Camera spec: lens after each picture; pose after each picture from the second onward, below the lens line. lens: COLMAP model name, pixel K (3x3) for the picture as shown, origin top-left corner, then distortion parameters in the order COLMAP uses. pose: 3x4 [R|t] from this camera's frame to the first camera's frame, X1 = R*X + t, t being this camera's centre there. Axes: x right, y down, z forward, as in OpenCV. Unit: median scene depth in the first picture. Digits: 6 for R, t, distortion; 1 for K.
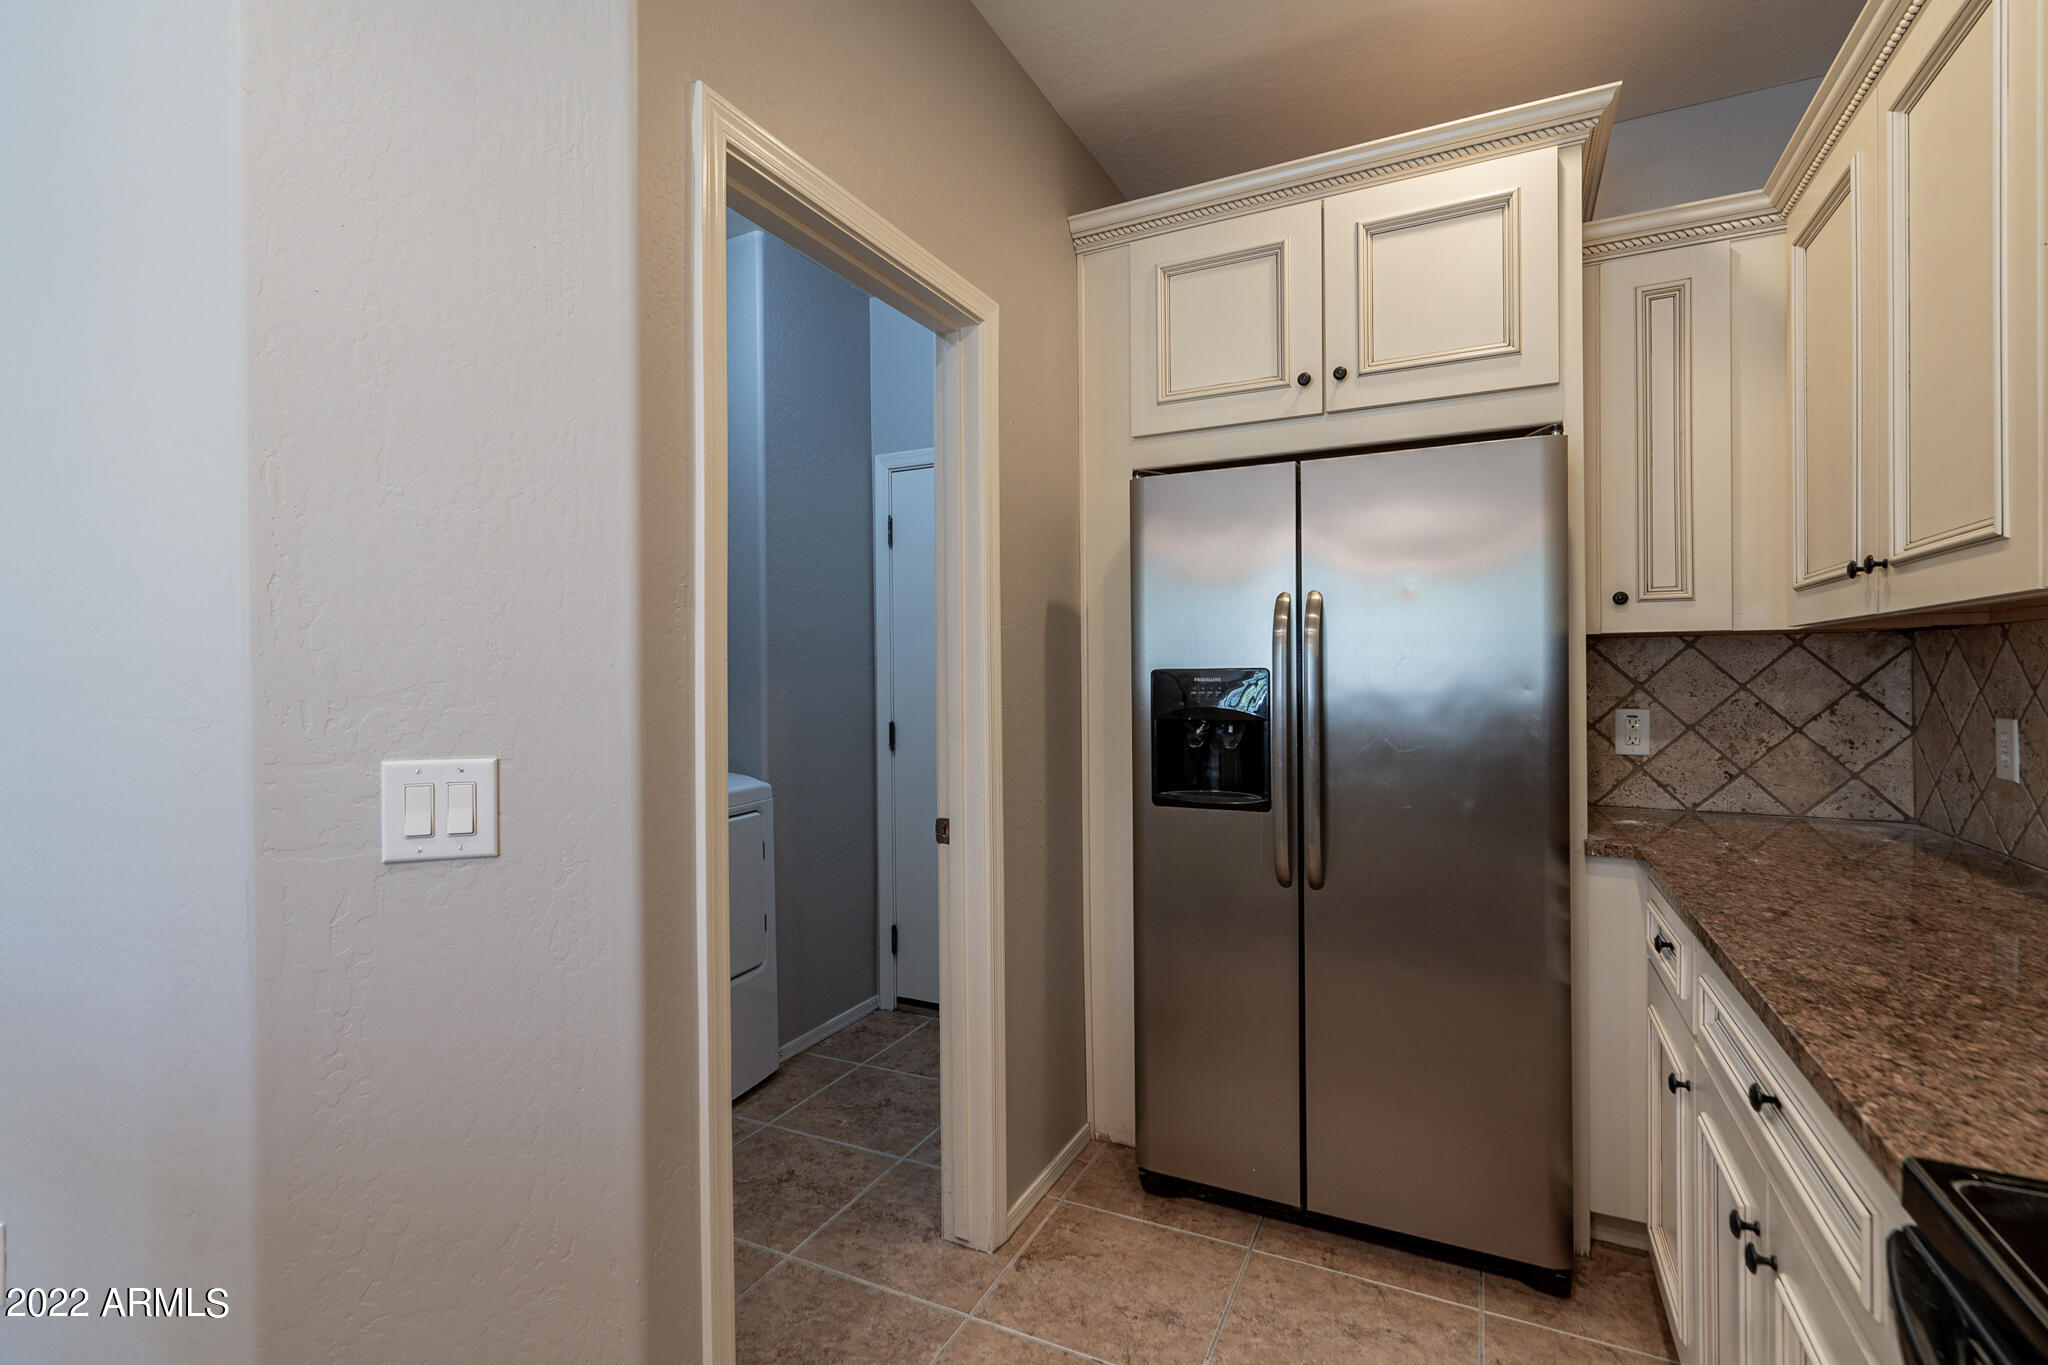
lens RADIAL K [[940.4, 0, 1017.2], [0, 940.4, 676.4], [0, 0, 1]] dist [0.000148, 0.000842]
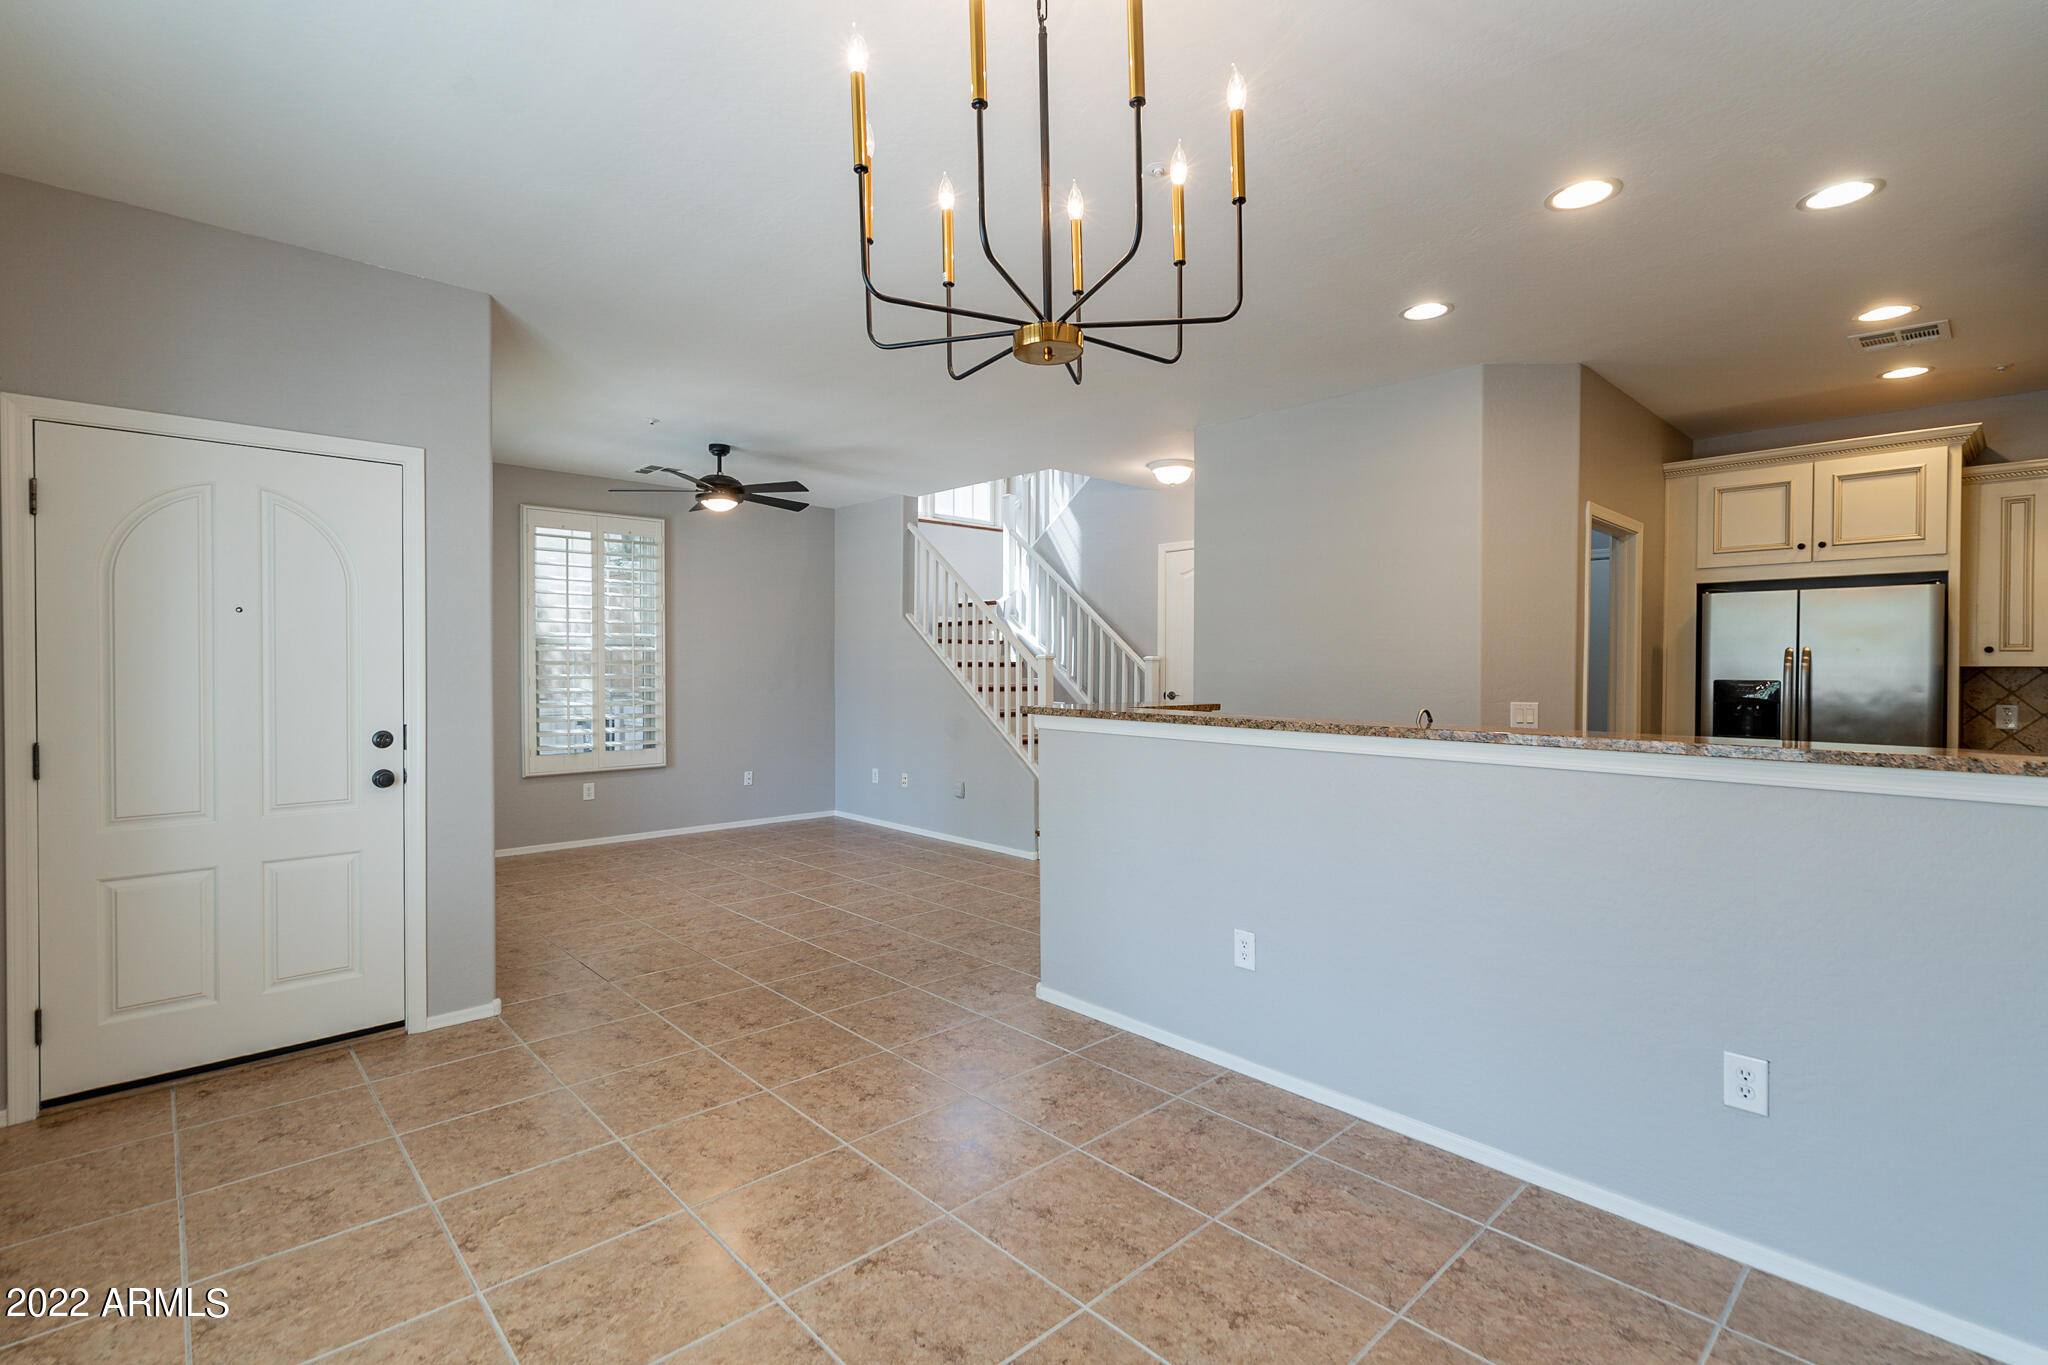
lens RADIAL K [[940.4, 0, 1015.7], [0, 940.4, 679.6], [0, 0, 1]] dist [0.000148, 0.000842]
pose [[0.938939, 0.018201, -0.343601, -0.681531], [-0.015199, 0.999819, 0.011427, -0.009119], [0.343747, -0.005507, 0.939046, -1.755758]]
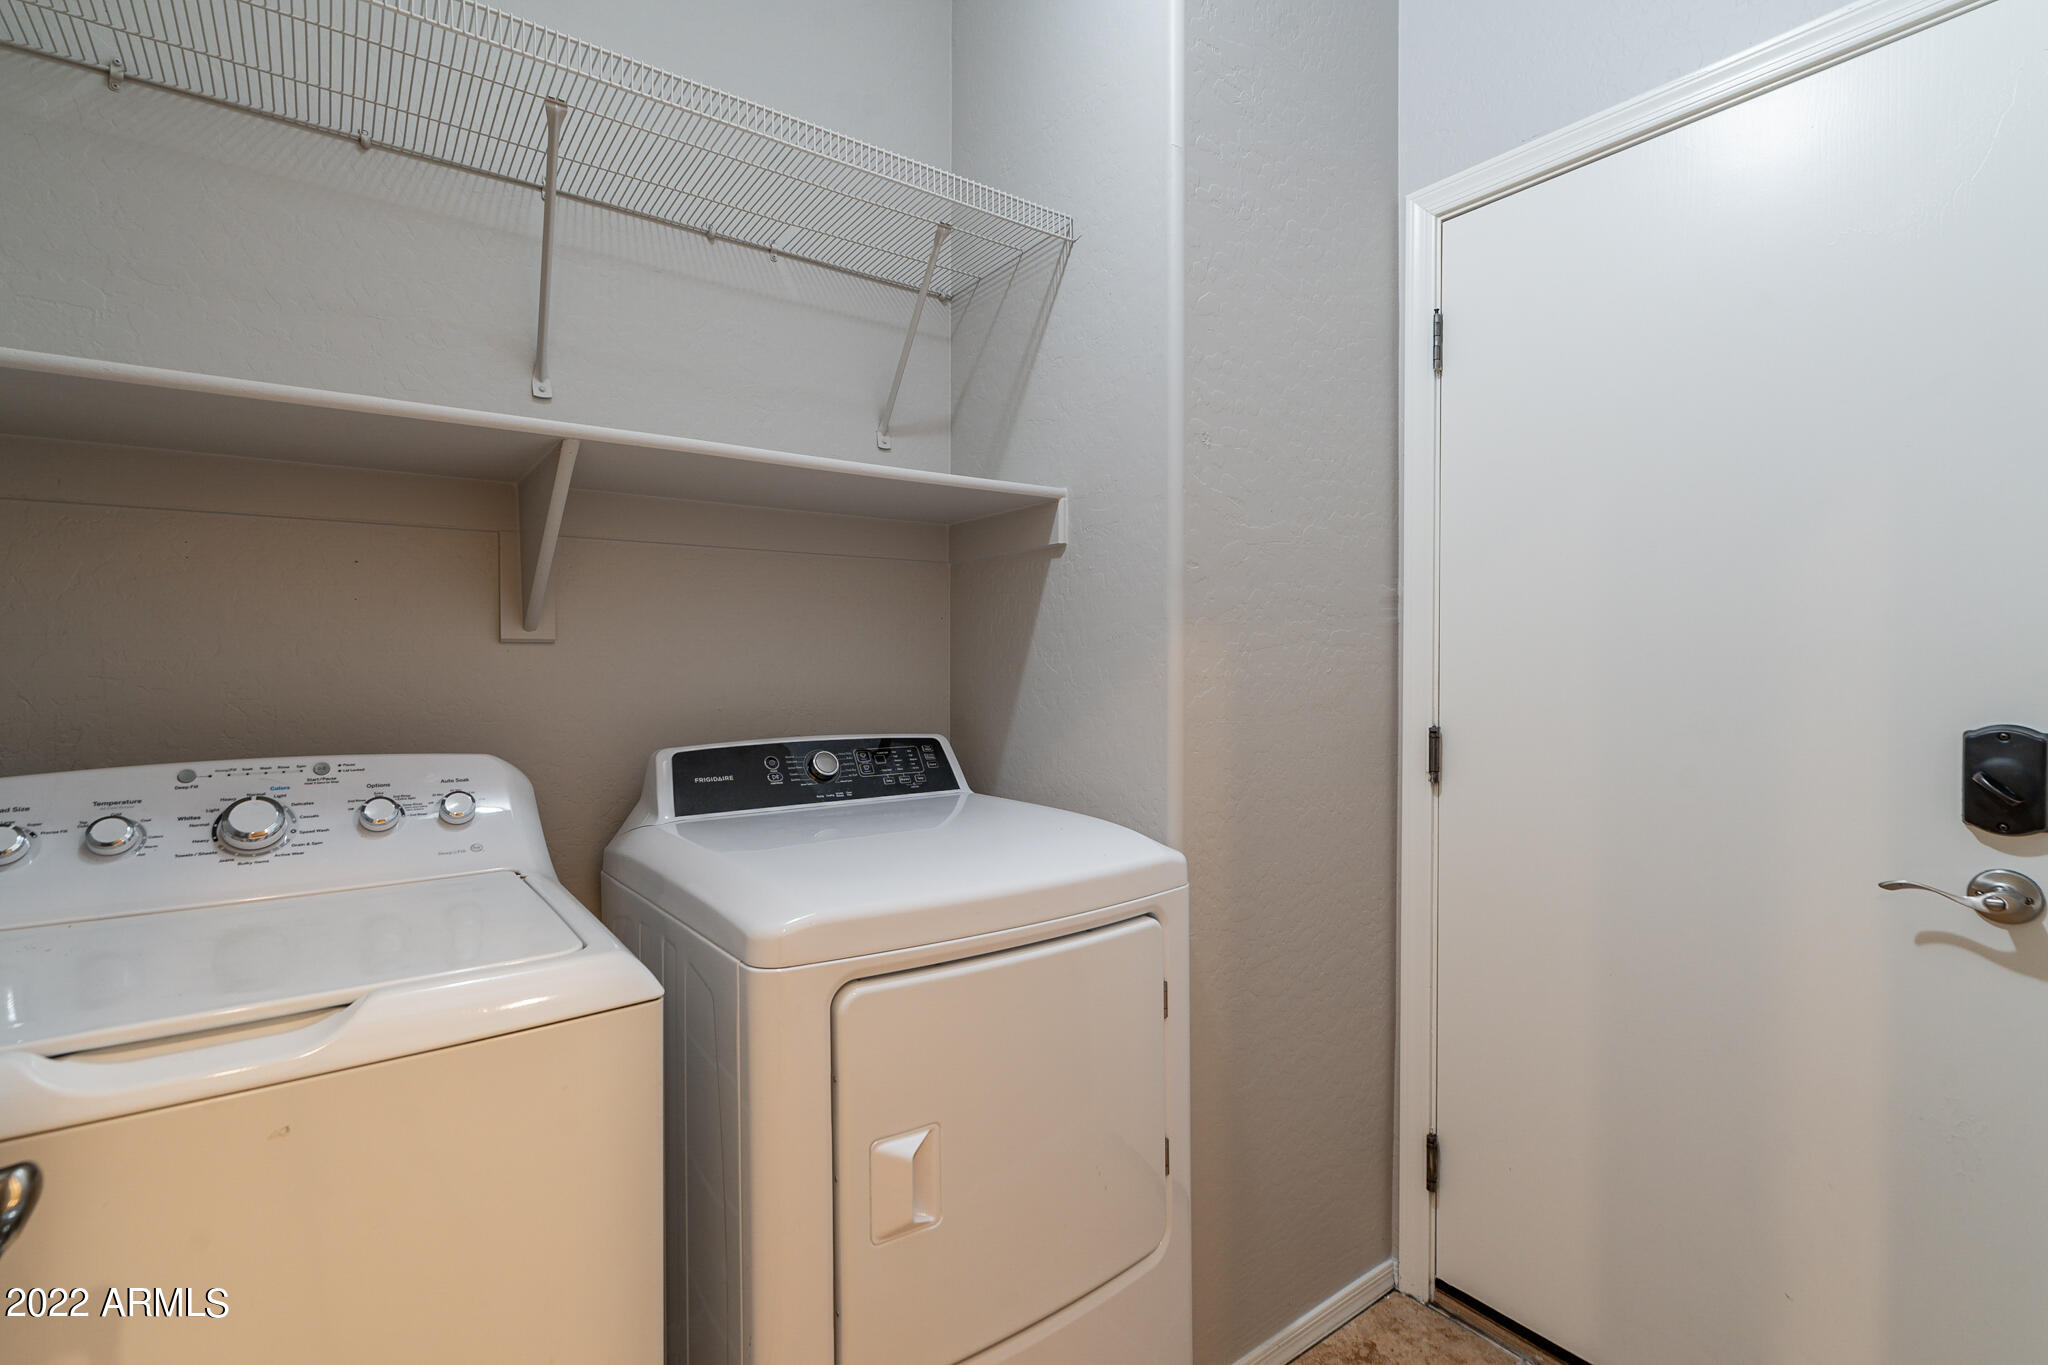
lens RADIAL K [[940.4, 0, 1024.7], [0, 940.4, 677.6], [0, 0, 1]] dist [0.000148, 0.000842]
pose [[0.895313, 0.017486, -0.445094, -0.105657], [-0.010097, 0.999769, 0.018966, 0.015075], [0.445323, -0.012487, 0.895283, 0.456651]]
